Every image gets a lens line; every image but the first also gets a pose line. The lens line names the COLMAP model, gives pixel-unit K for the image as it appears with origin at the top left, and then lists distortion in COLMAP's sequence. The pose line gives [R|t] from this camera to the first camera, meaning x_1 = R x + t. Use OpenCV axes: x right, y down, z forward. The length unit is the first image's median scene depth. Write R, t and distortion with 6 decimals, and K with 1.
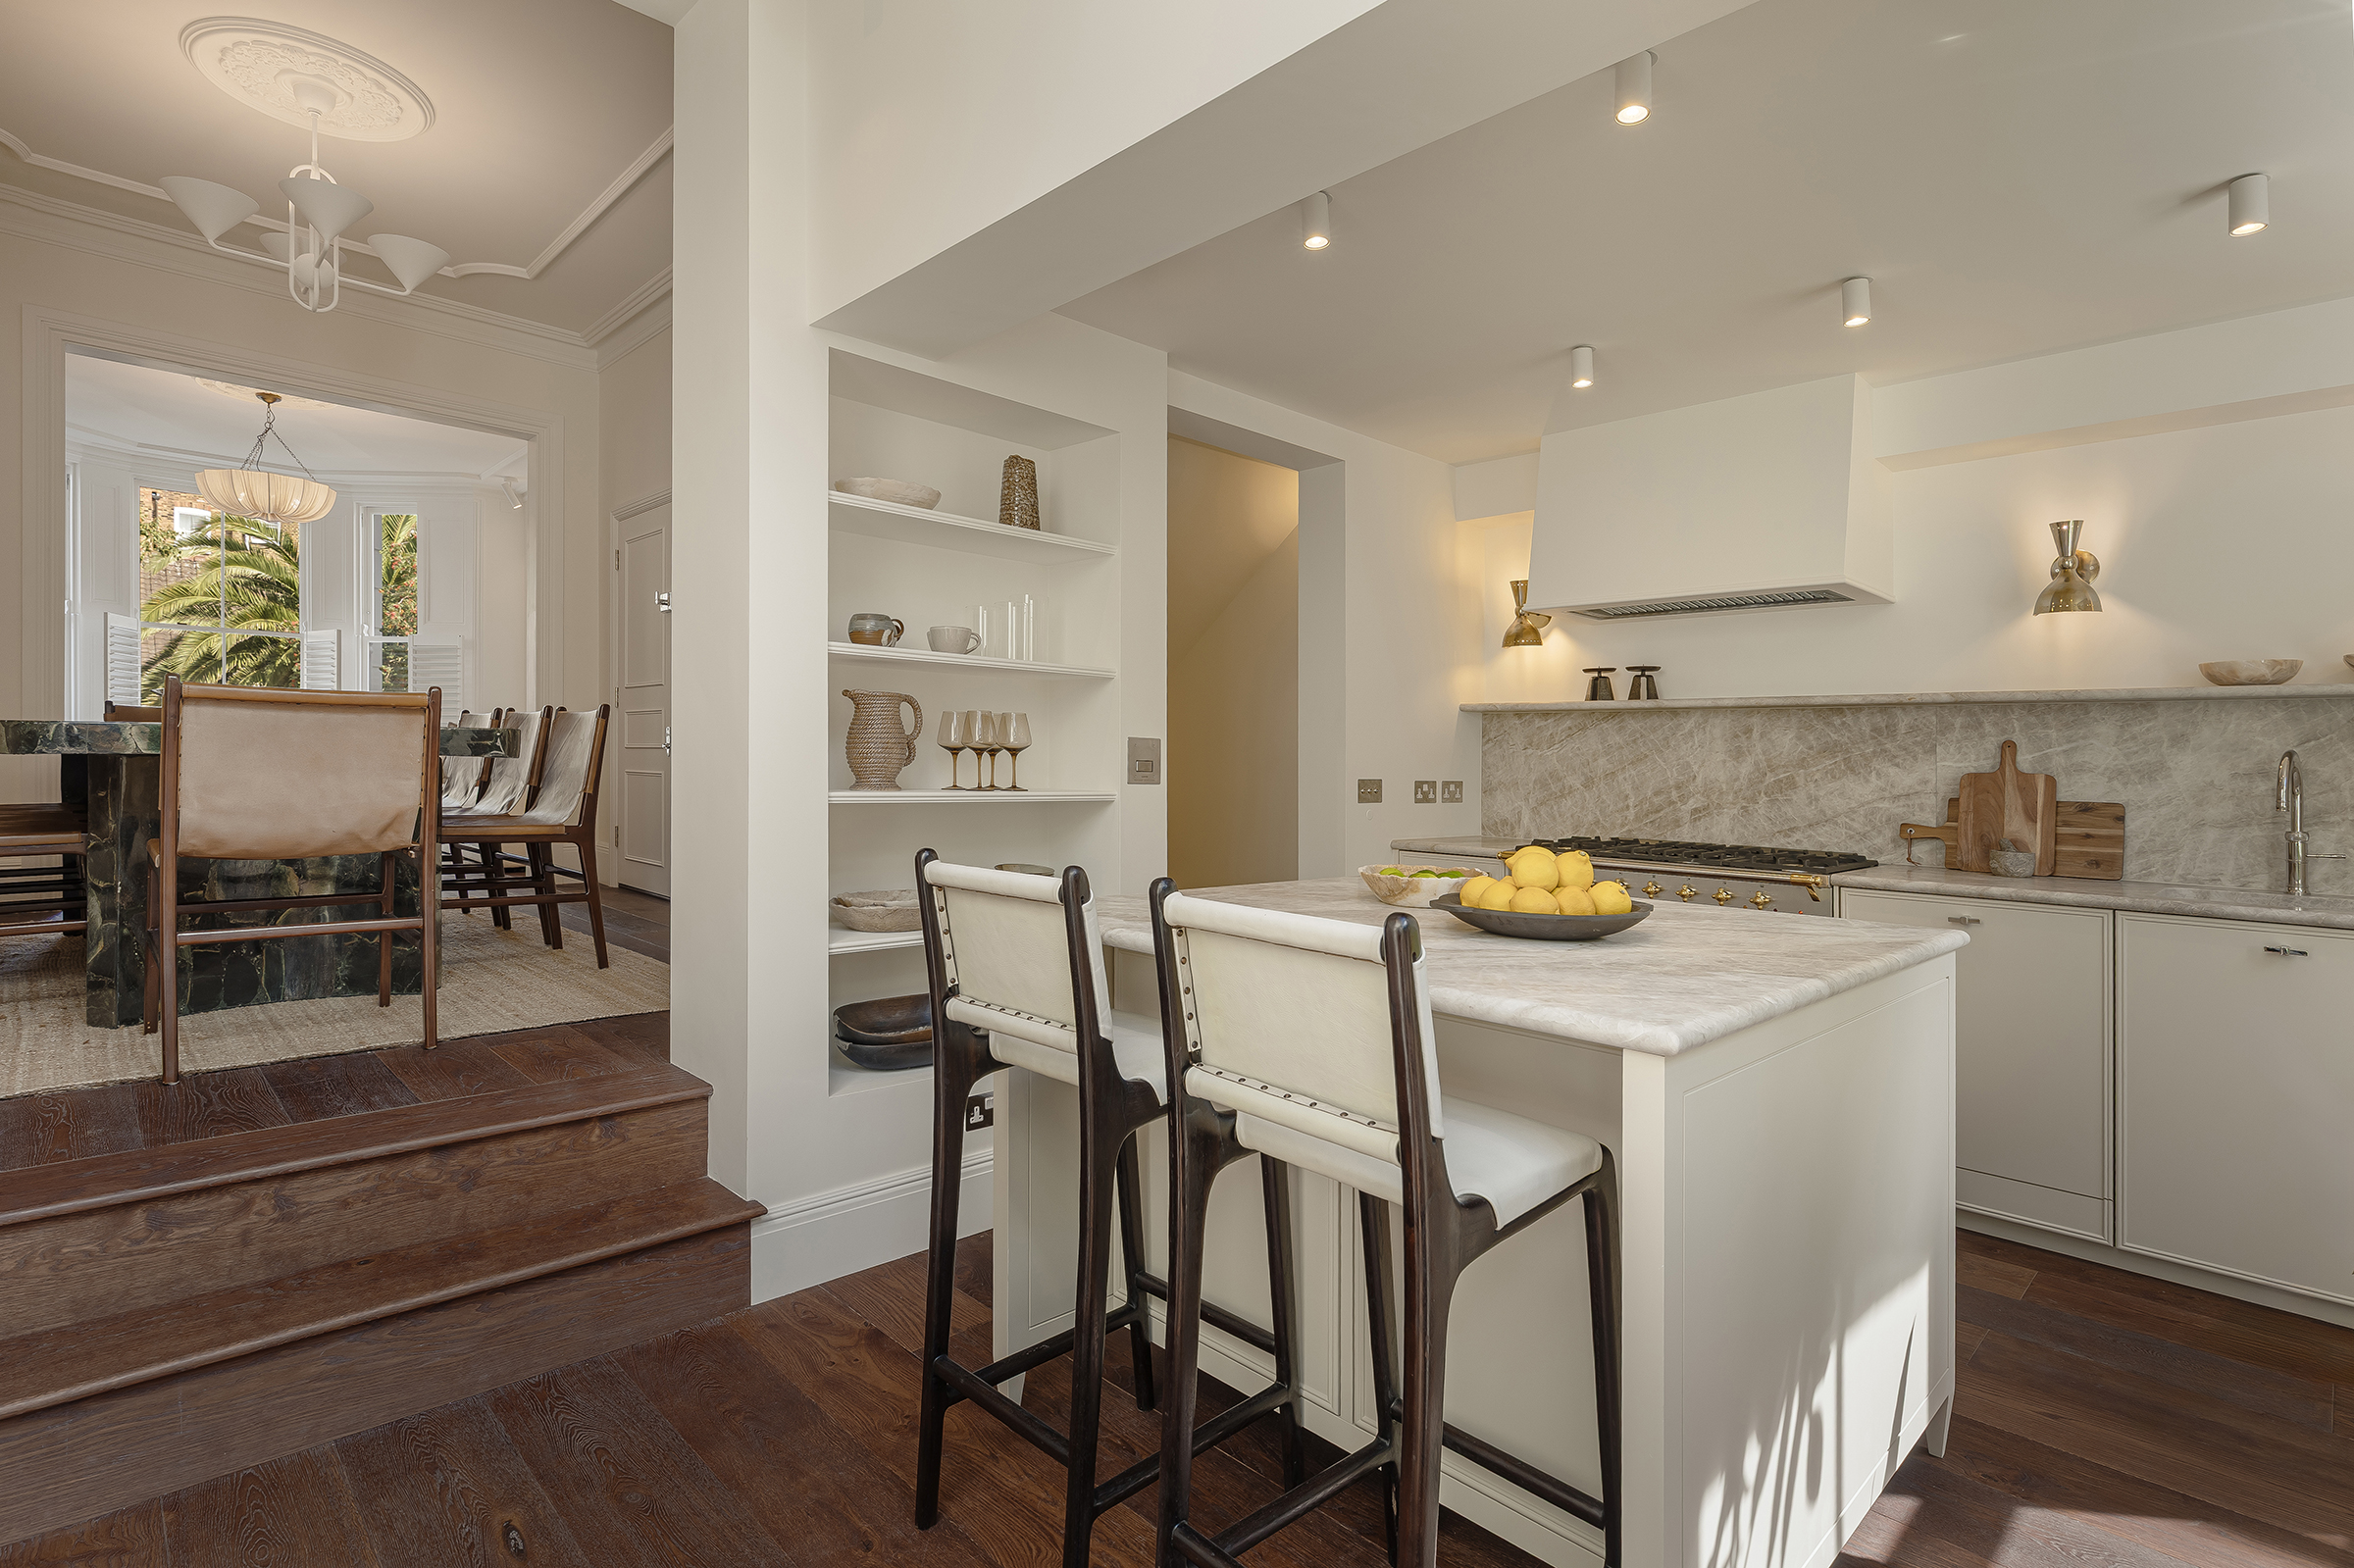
lens RADIAL K [[1157.7, 0, 1191.9], [0, 1157.7, 759.6], [0, 0, 1]] dist [-0.000197, -0.000888]
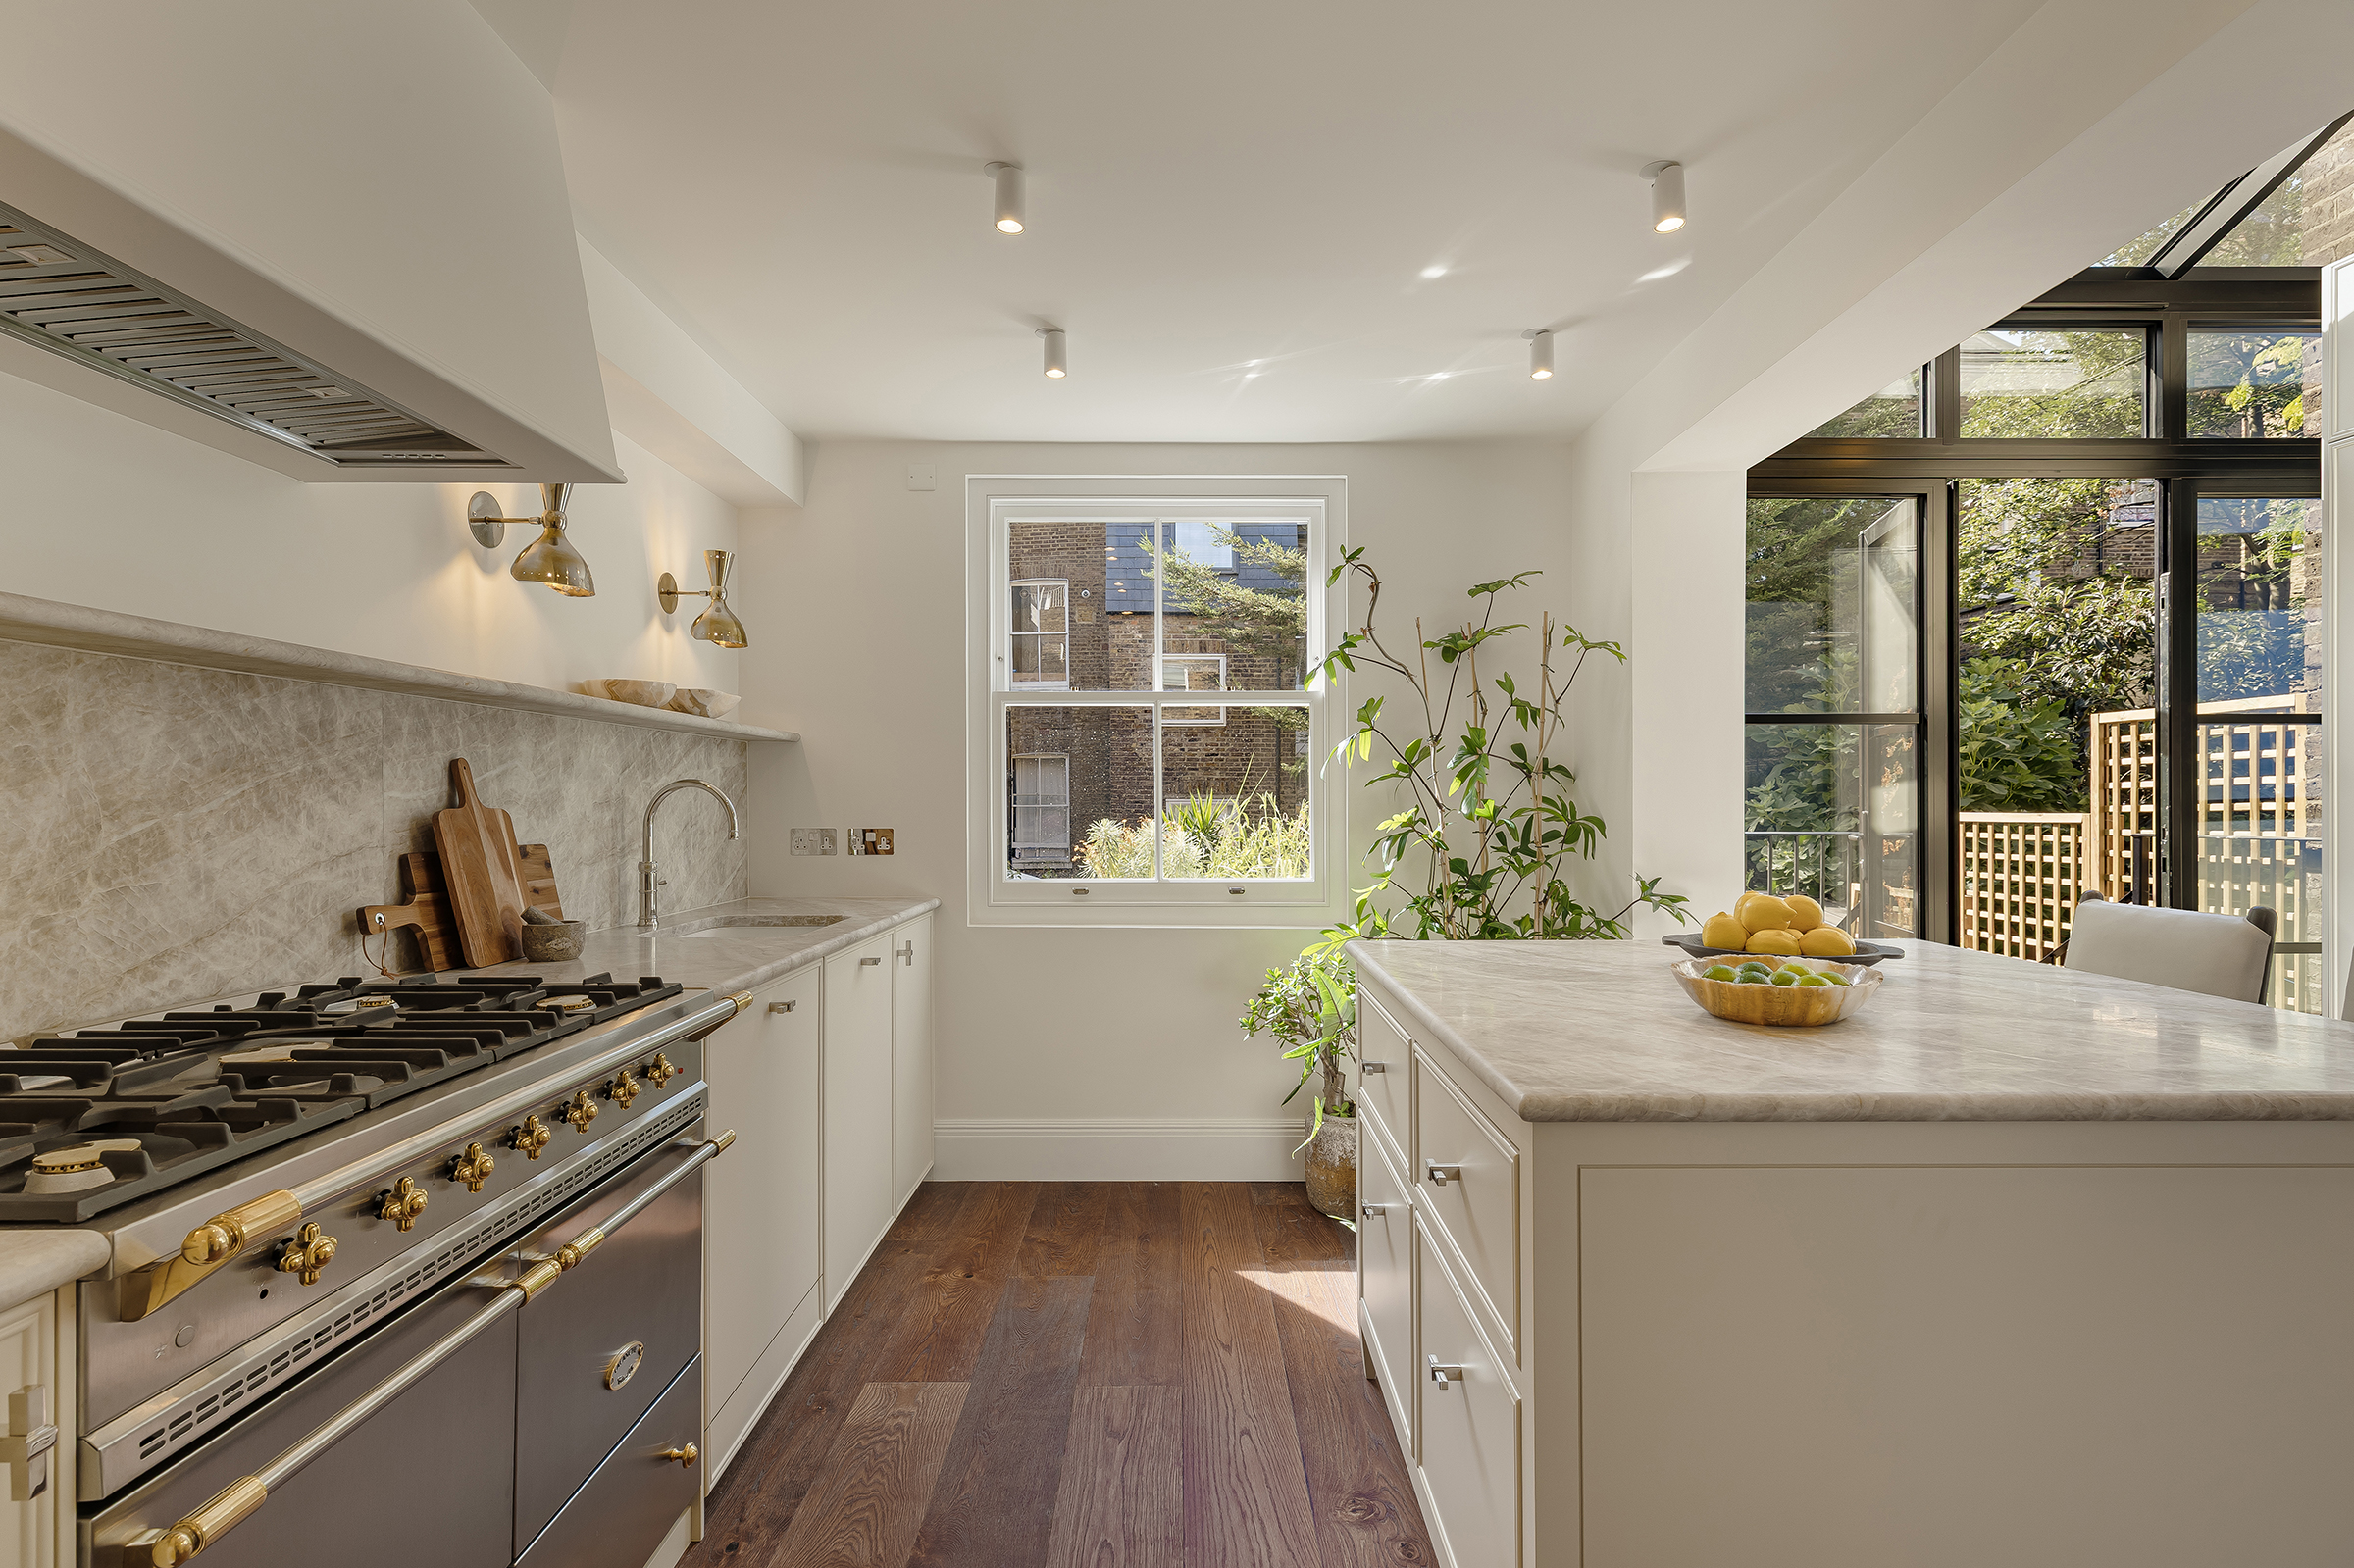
lens RADIAL K [[1046.7, 0, 1176.9], [0, 1046.7, 799.5], [0, 0, 1]] dist [-0.003640, 0.001814]
pose [[-0.707441, -0.018896, 0.706519, 0.003050], [-0.015474, 0.999817, 0.011246, -0.006115], [-0.706602, -0.002977, -0.707604, 1.114161]]
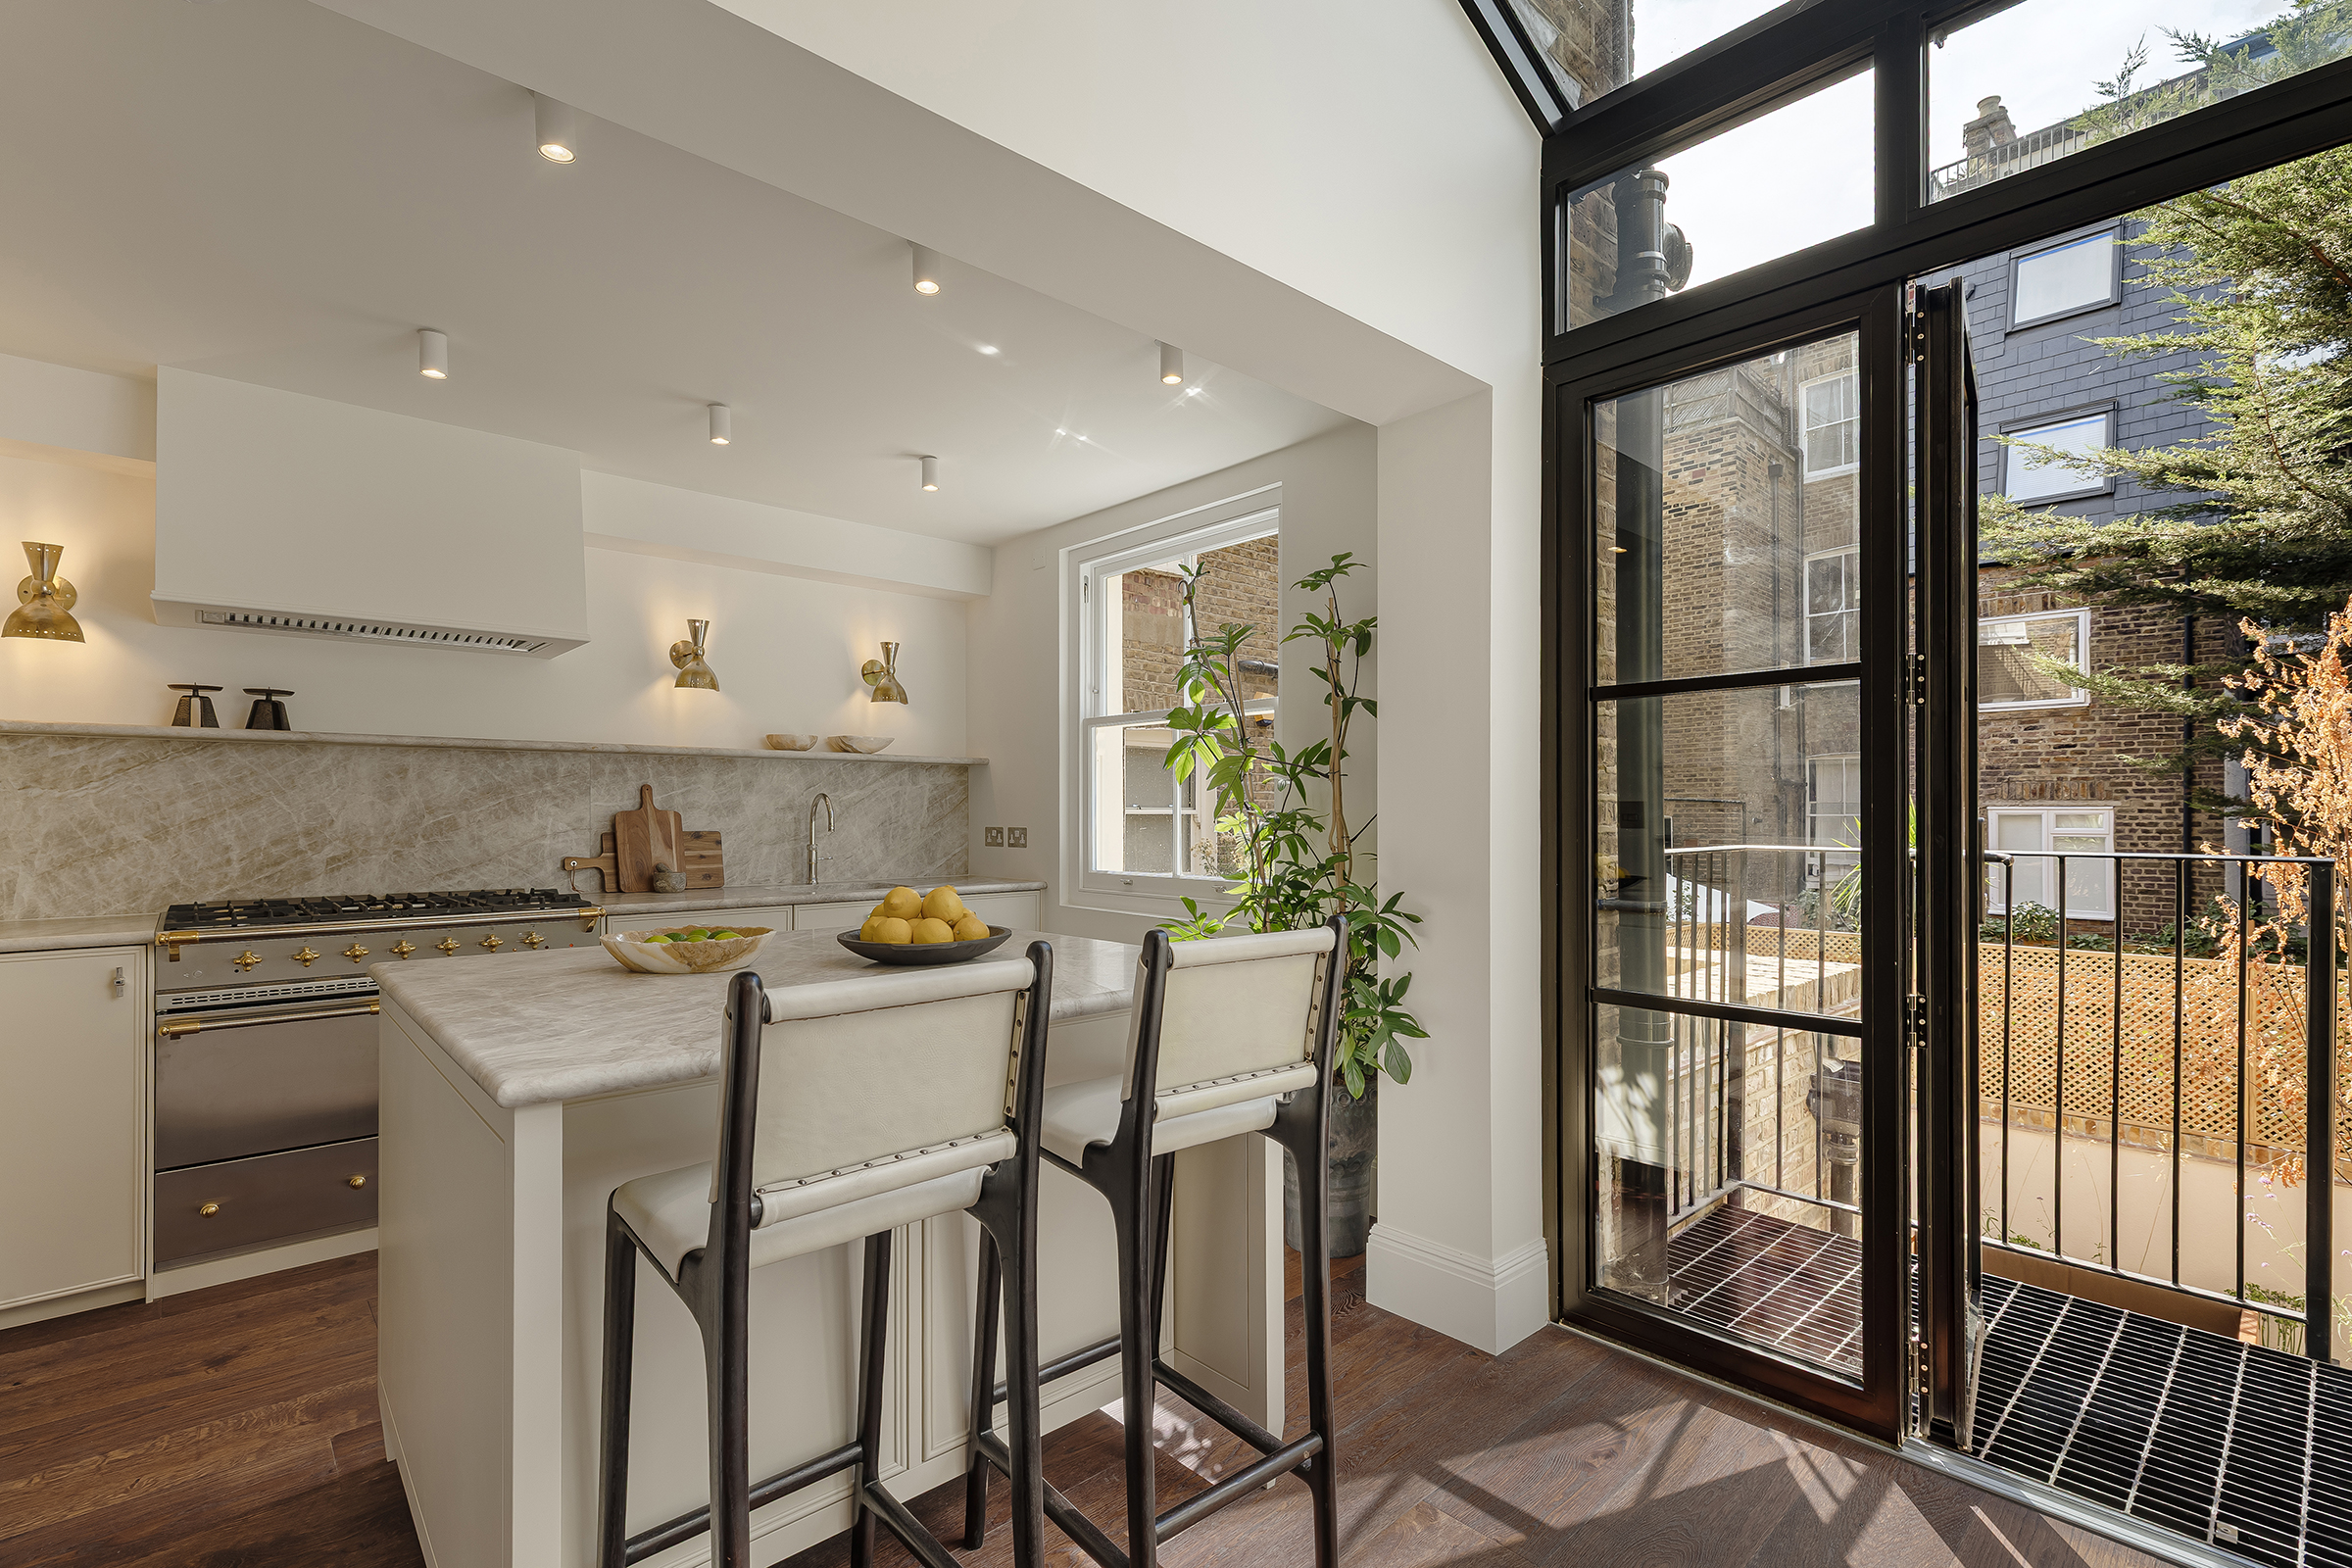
lens RADIAL K [[1045.9, 0, 1175.2], [0, 1045.9, 799.5], [0, 0, 1]] dist [-0.003640, 0.001814]
pose [[0.036503, -0.008783, 0.999295, -0.398815], [-0.000177, 0.999961, 0.008795, -0.010360], [-0.999334, -0.000498, 0.036500, 0.380222]]
